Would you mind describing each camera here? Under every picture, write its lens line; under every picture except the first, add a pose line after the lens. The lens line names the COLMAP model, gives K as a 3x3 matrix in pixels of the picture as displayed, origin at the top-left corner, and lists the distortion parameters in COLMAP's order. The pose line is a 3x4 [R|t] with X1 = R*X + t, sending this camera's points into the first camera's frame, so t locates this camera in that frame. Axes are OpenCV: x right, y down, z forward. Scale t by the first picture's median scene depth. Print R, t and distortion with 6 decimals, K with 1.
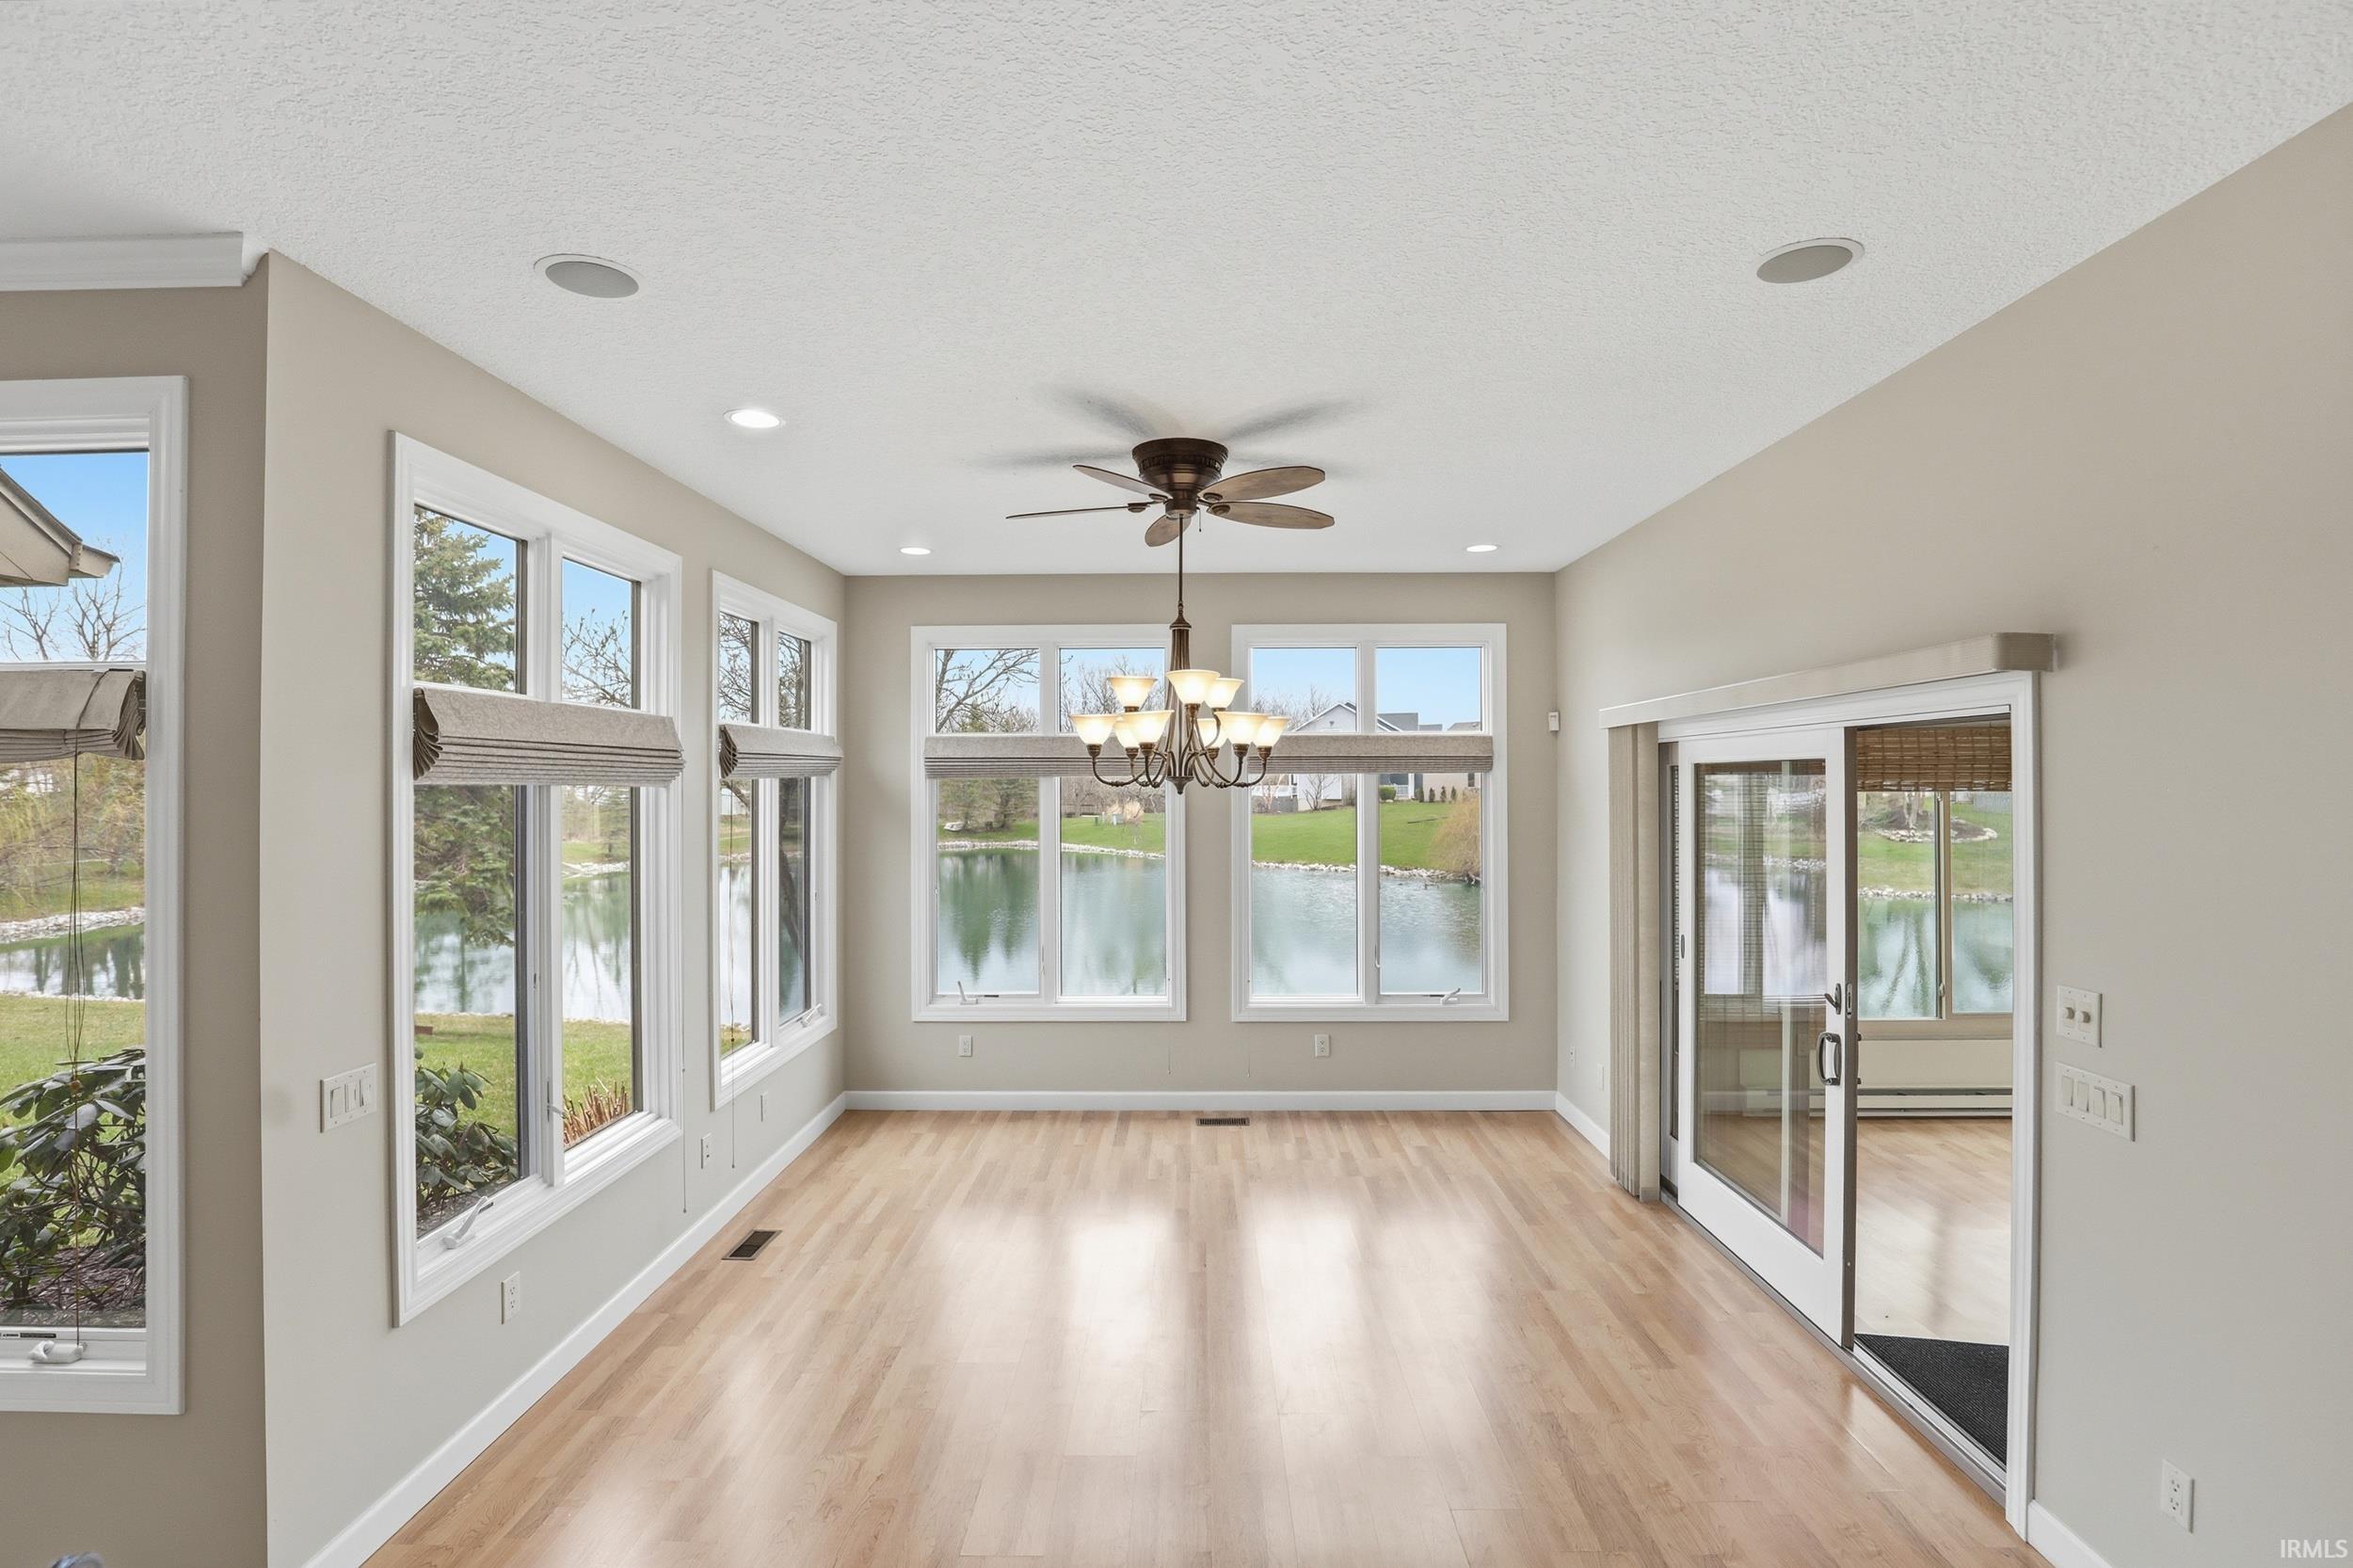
lens RADIAL K [[1103.4, 0, 1185.9], [0, 1103.4, 772.2], [0, 0, 1]] dist [-0.037364, 0.000078]
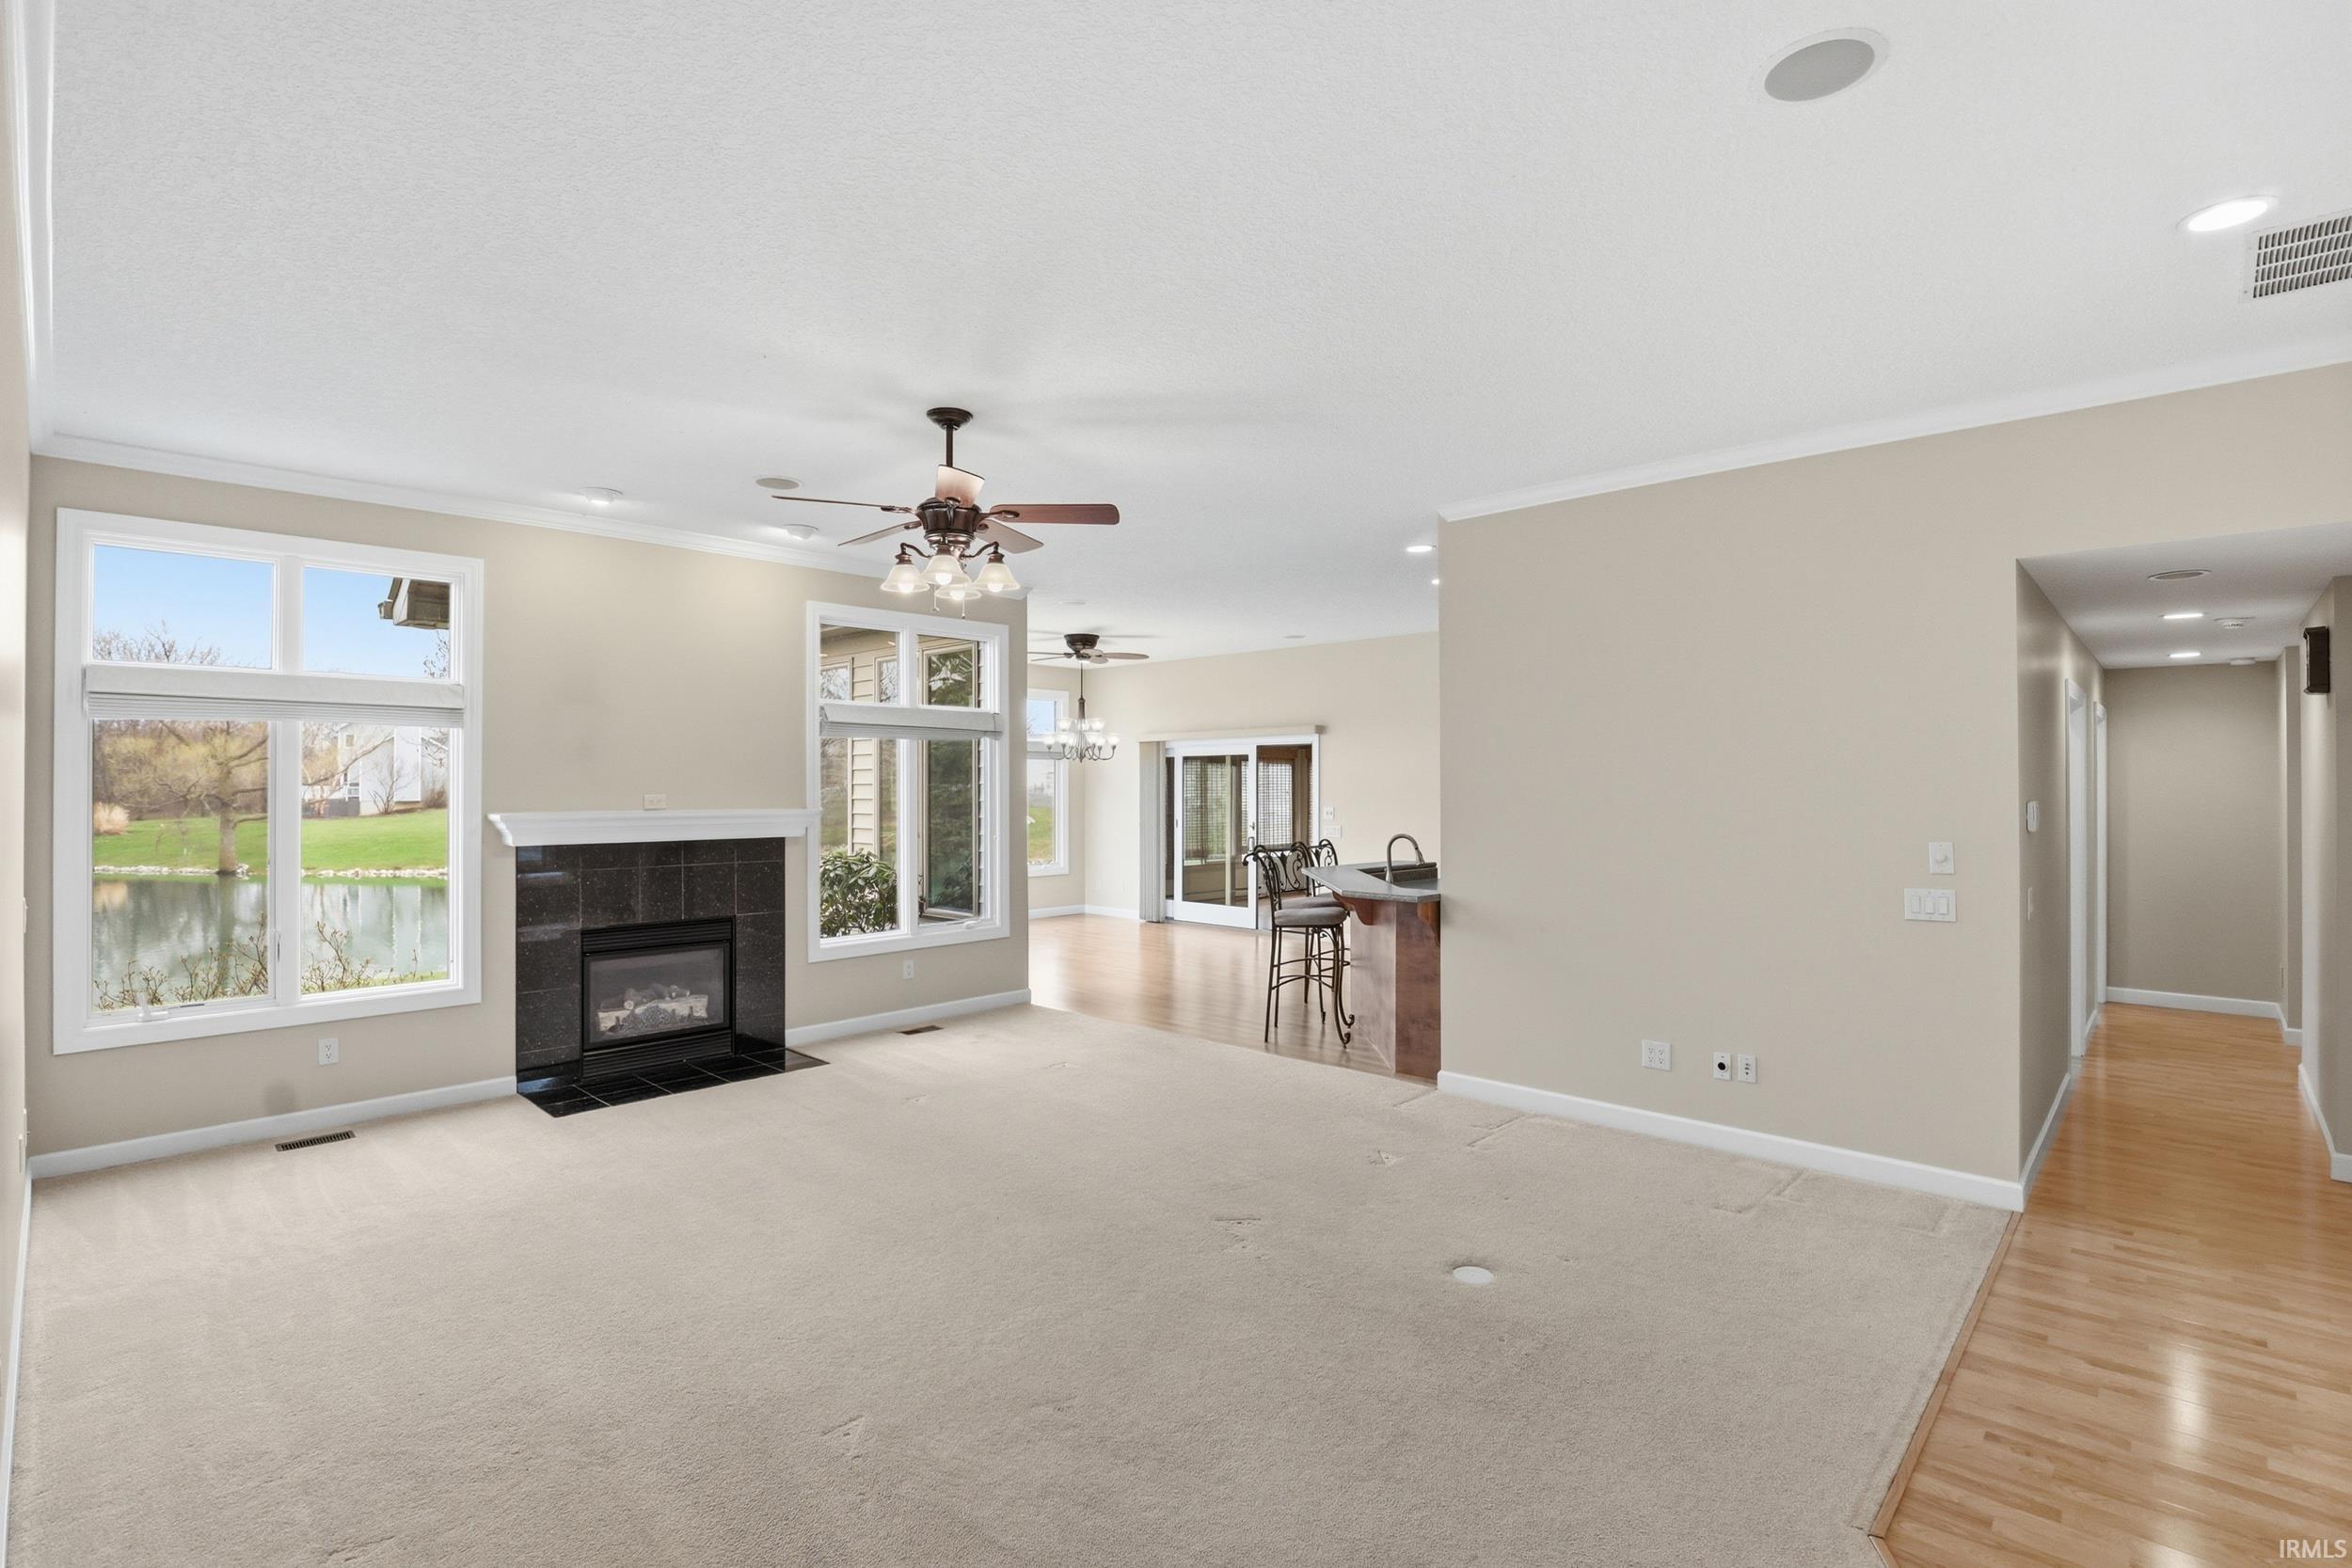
lens RADIAL K [[1095.5, 0, 1181.6], [0, 1095.5, 782.0], [0, 0, 1]] dist [-0.035539, 0.007326]
pose [[0.680033, 0.005988, 0.733157, -1.382067], [-0.009394, 0.999956, 0.000546, 0.049317], [-0.733121, -0.007258, 0.680060, -0.772205]]
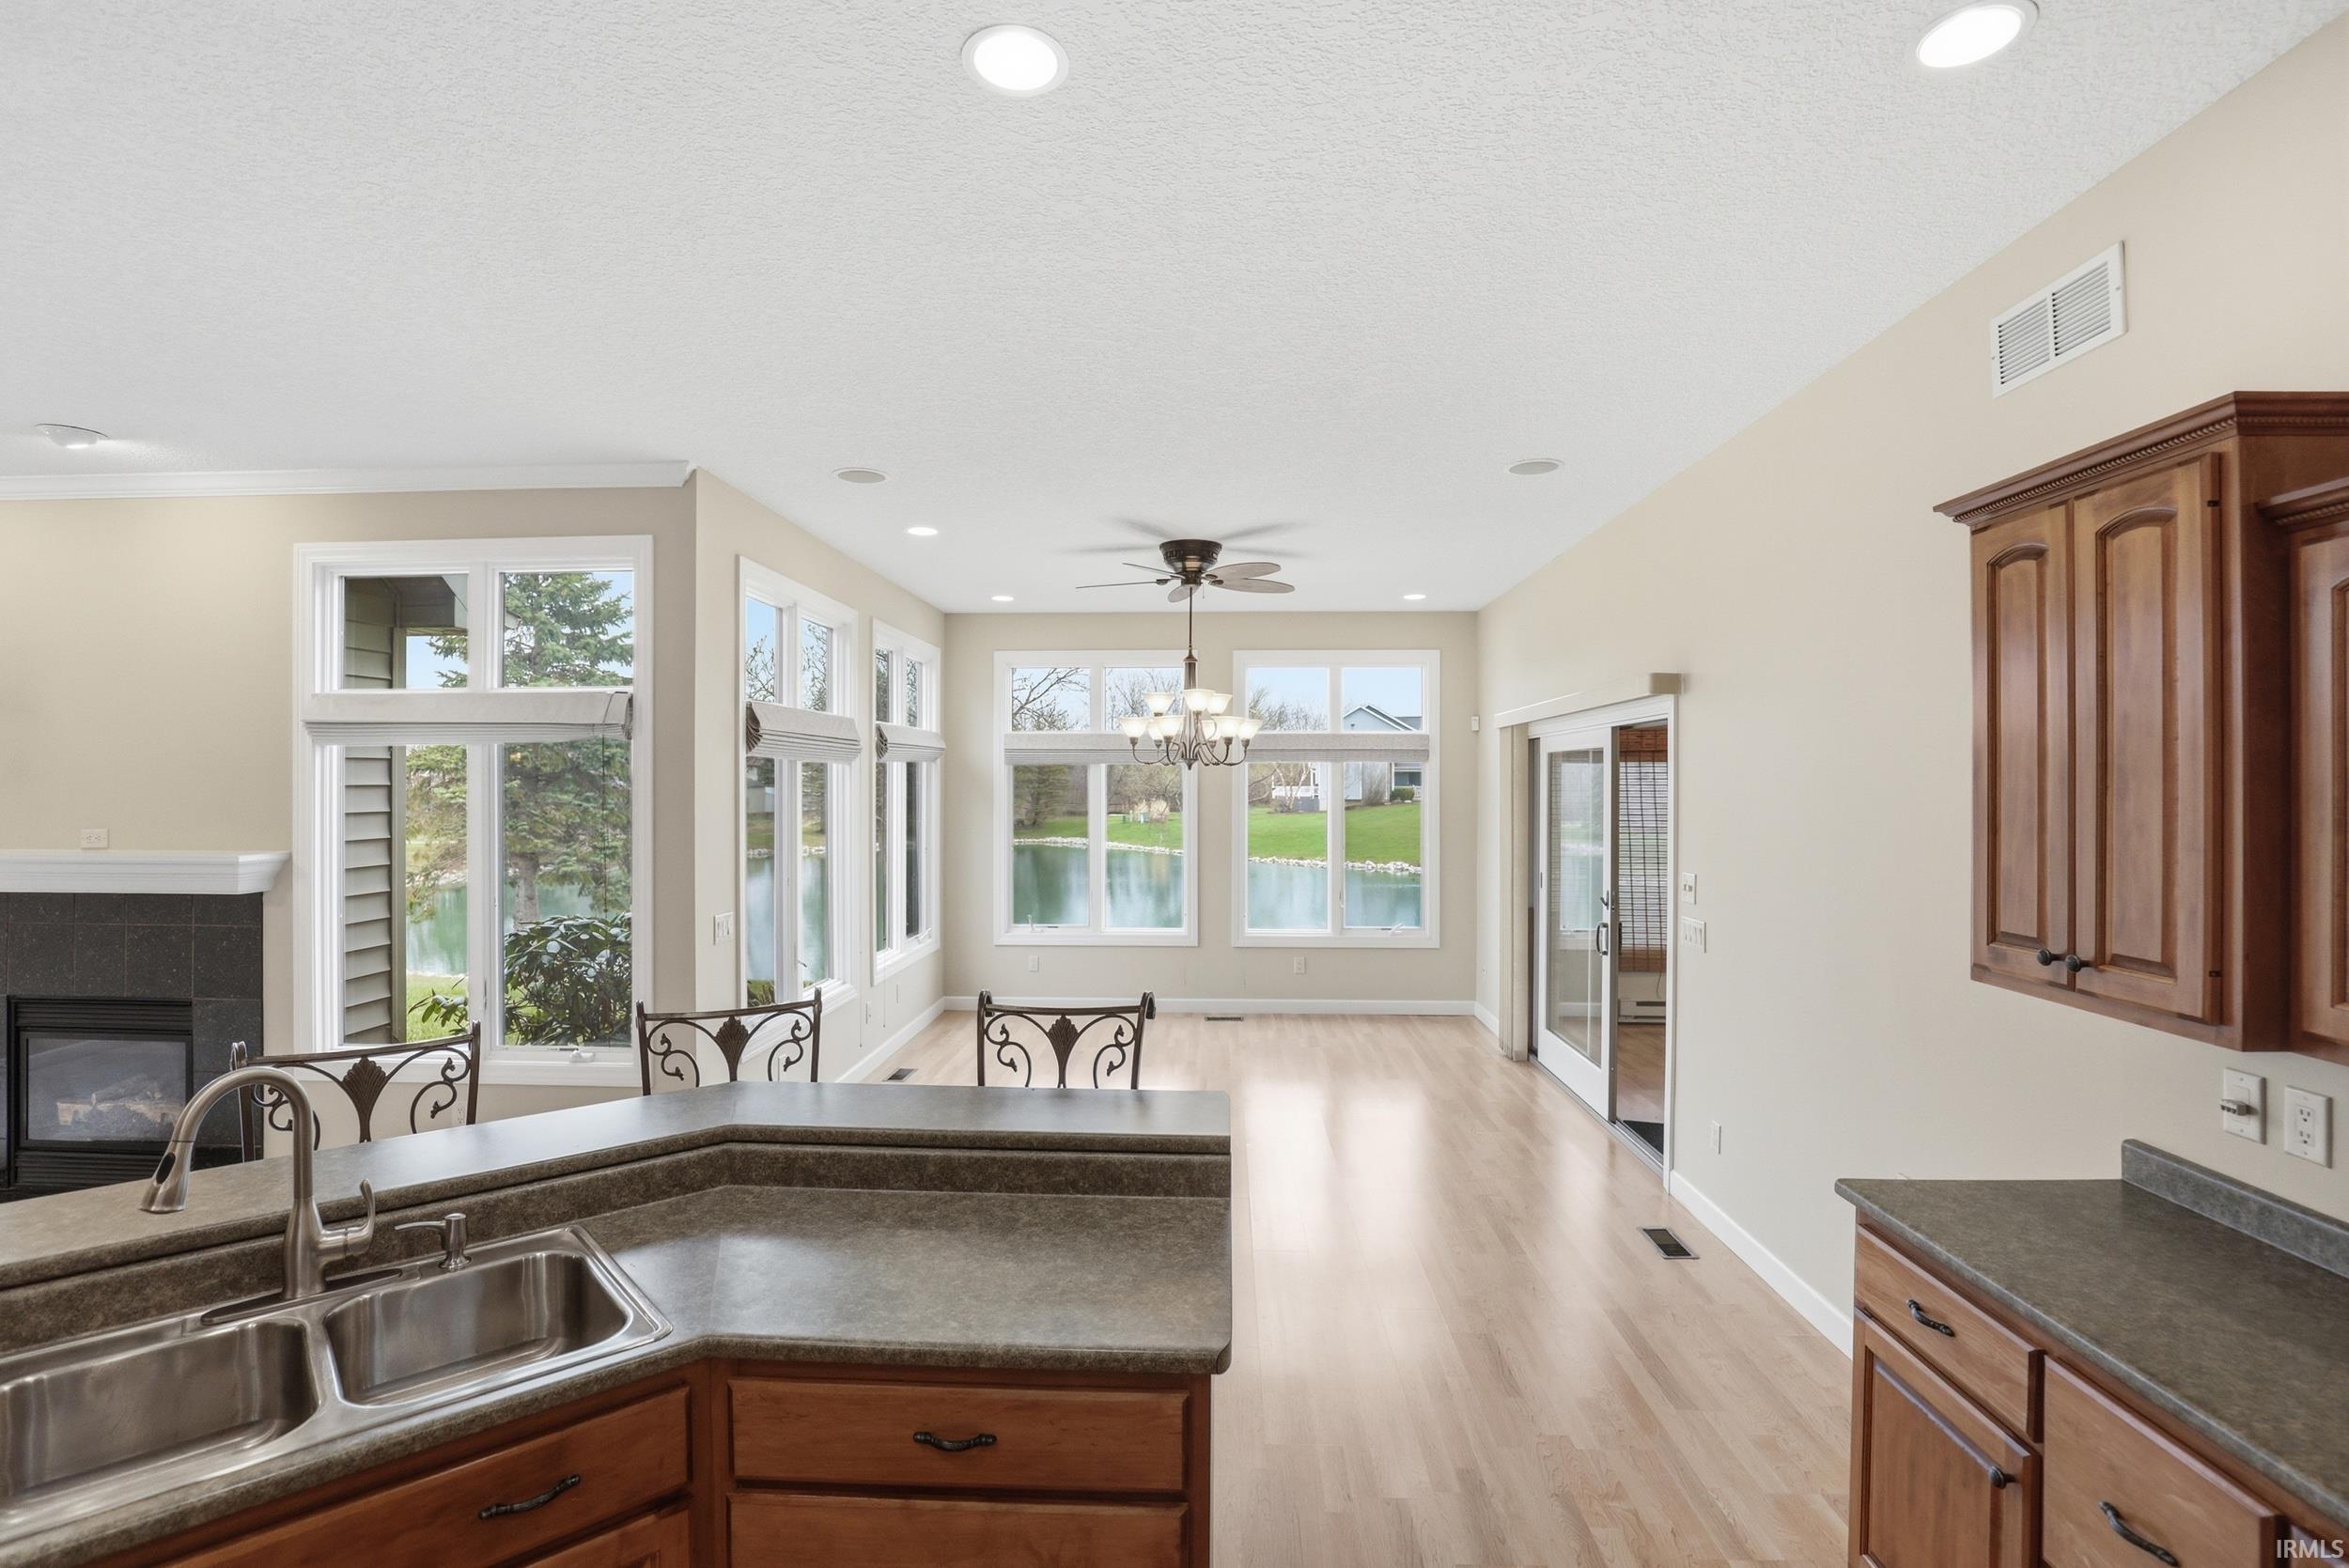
lens RADIAL K [[1094.1, 0, 1180.1], [0, 1094.1, 782.0], [0, 0, 1]] dist [-0.035539, 0.007326]
pose [[0.999564, 0.004709, -0.029165, 0.019960], [-0.004482, 0.999959, 0.007857, 0.019162], [0.029201, -0.007723, 0.999544, -0.398032]]
